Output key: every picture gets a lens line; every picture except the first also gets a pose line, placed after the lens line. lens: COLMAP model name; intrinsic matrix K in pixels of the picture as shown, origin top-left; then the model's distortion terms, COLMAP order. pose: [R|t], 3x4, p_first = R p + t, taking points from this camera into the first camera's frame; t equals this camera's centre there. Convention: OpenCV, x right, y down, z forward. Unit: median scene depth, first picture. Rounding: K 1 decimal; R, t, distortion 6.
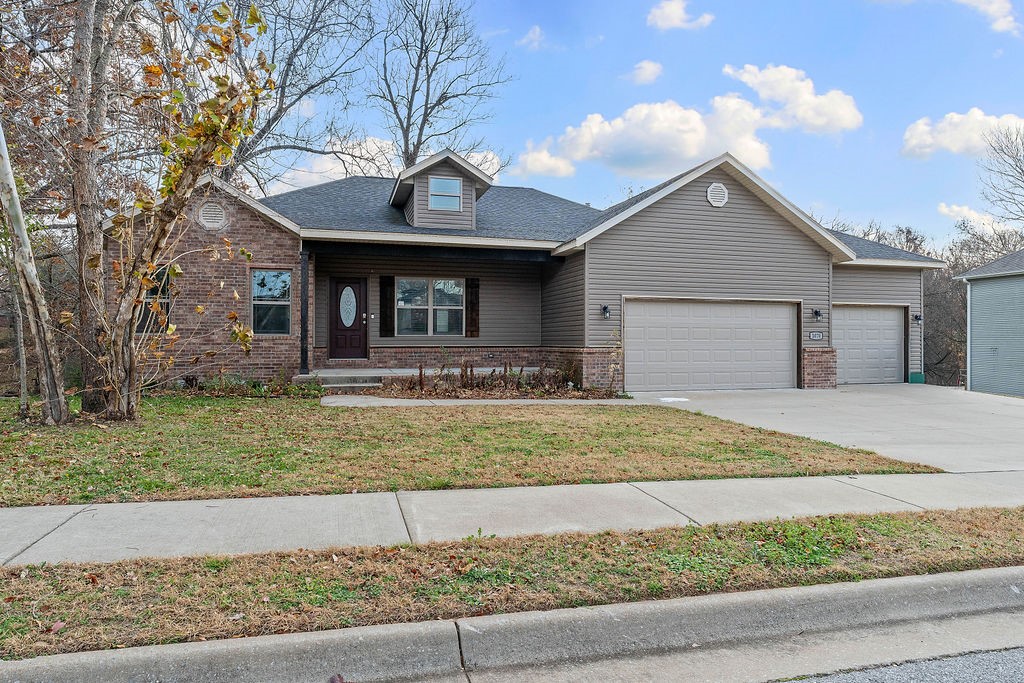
lens RADIAL K [[611.6, 0, 512.4], [0, 611.6, 342.0], [0, 0, 1]] dist [-0.009970, -0.001077]
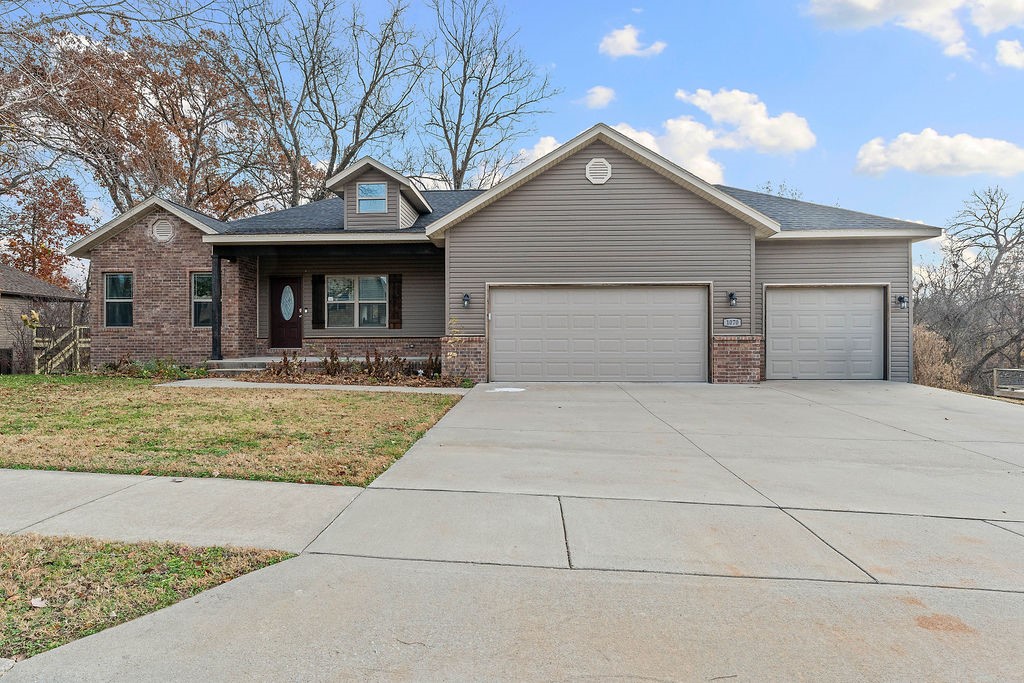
lens RADIAL K [[531.9, 0, 510.4], [0, 531.9, 340.4], [0, 0, 1]] dist [-0.003928, -0.000028]
pose [[0.946777, -0.003701, -0.321868, 0.444786], [0.002929, 0.999992, -0.002883, 0.016633], [0.321876, 0.001787, 0.946780, 0.184933]]
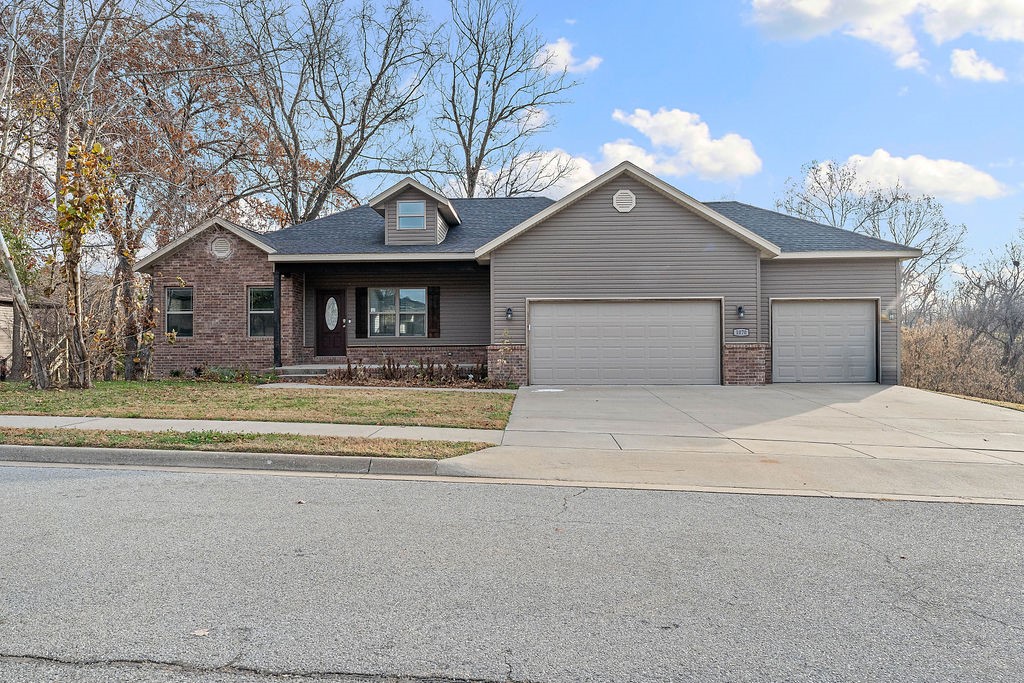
lens RADIAL K [[671.2, 0, 511.8], [0, 671.2, 341.6], [0, 0, 1]] dist [-0.003947, 0.001313]
pose [[0.948891, -0.009349, -0.315464, 0.490508], [0.006011, 0.999915, -0.011551, 0.015321], [0.315545, 0.009065, 0.948867, -0.158679]]
